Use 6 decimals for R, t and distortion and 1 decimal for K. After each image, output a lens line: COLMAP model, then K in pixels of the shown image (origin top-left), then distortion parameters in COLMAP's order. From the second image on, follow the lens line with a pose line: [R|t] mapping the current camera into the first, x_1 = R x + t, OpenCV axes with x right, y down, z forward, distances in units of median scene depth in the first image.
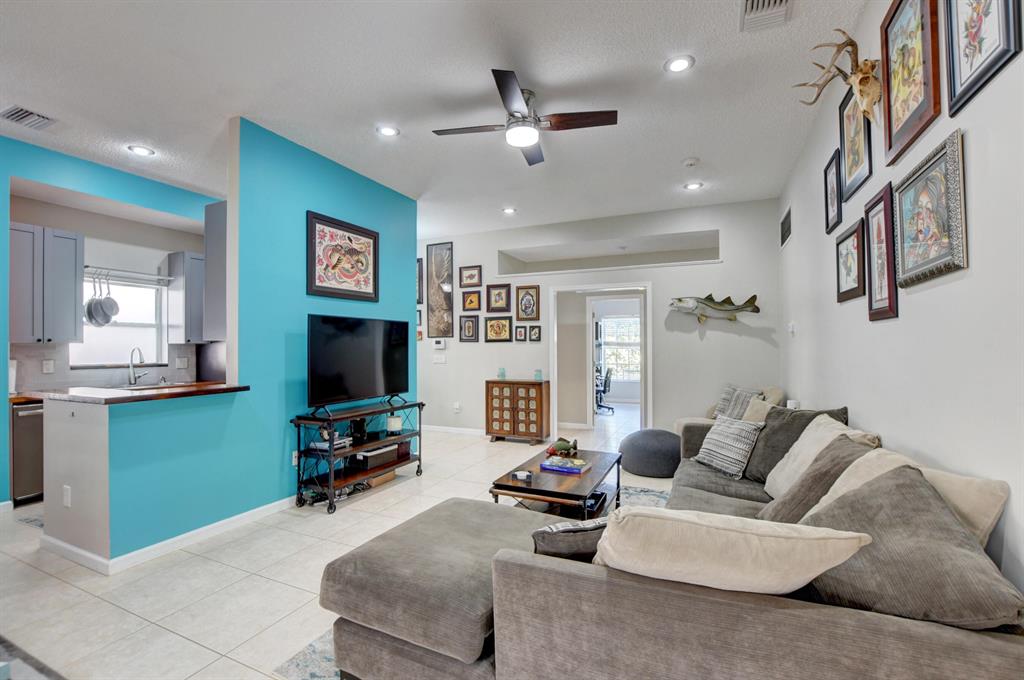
lens RADIAL K [[451.7, 0, 509.0], [0, 451.7, 340.0], [0, 0, 1]] dist [-0.029366, 0.003178]
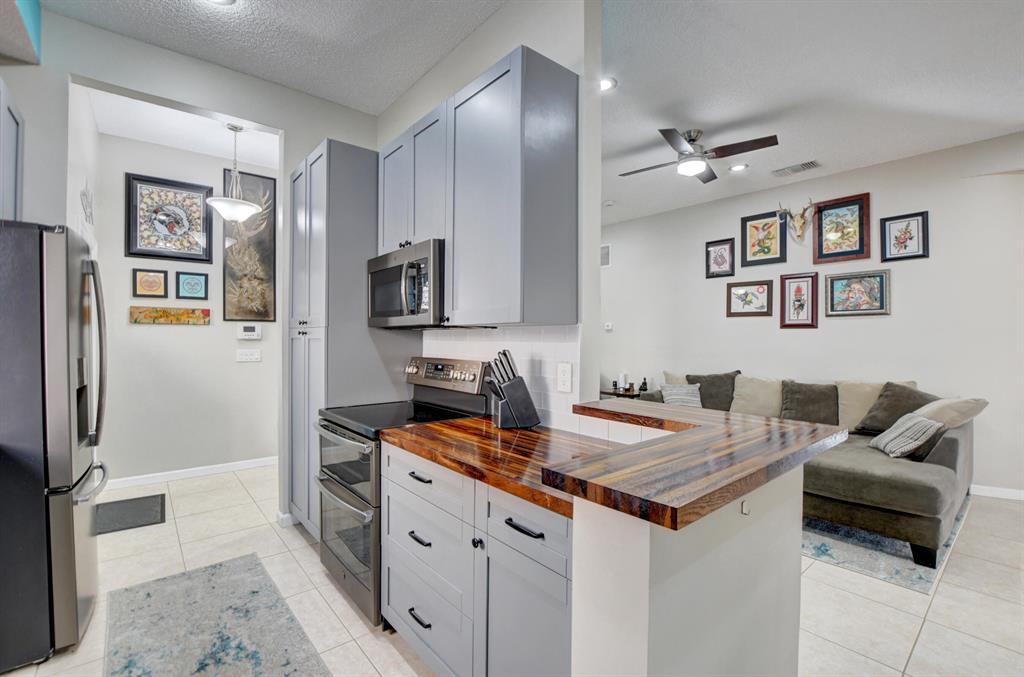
lens RADIAL K [[451.7, 0, 508.8], [0, 451.7, 336.3], [0, 0, 1]] dist [-0.029366, 0.003178]
pose [[0.438408, 0.010295, 0.898717, -0.767231], [-0.021009, 0.999779, -0.001204, 0.011513], [-0.898531, -0.018354, 0.438527, 0.538386]]
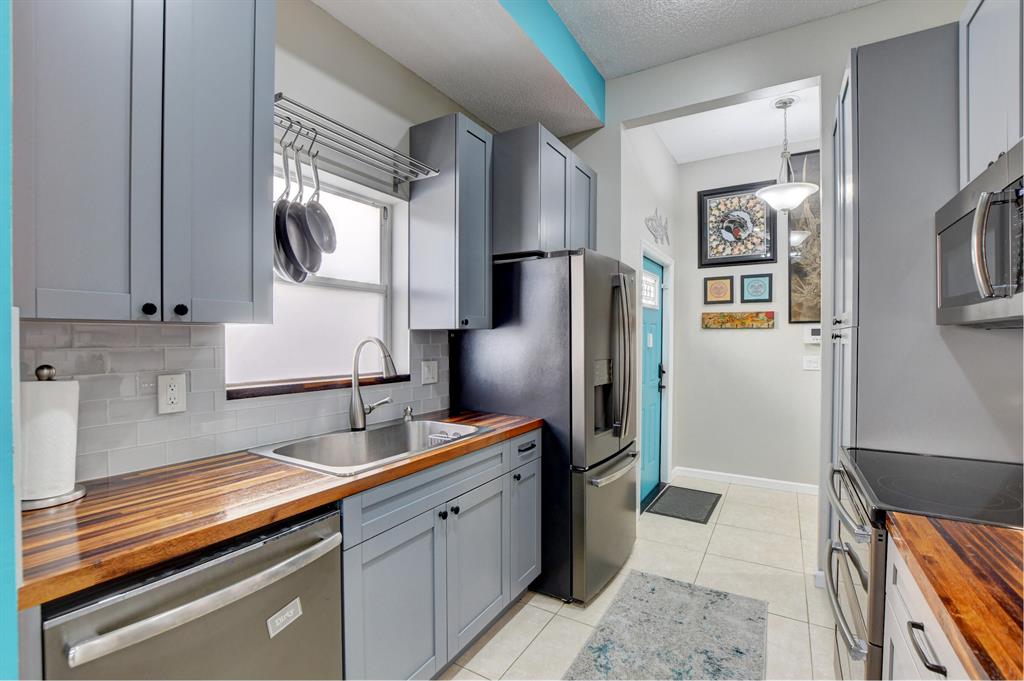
lens RADIAL K [[451.7, 0, 511.1], [0, 451.7, 340.9], [0, 0, 1]] dist [-0.029366, 0.003178]
pose [[0.992304, 0.010117, -0.123410, -0.622668], [-0.007621, 0.999757, 0.020679, 0.010247], [0.123589, -0.019579, 0.992140, 0.576463]]
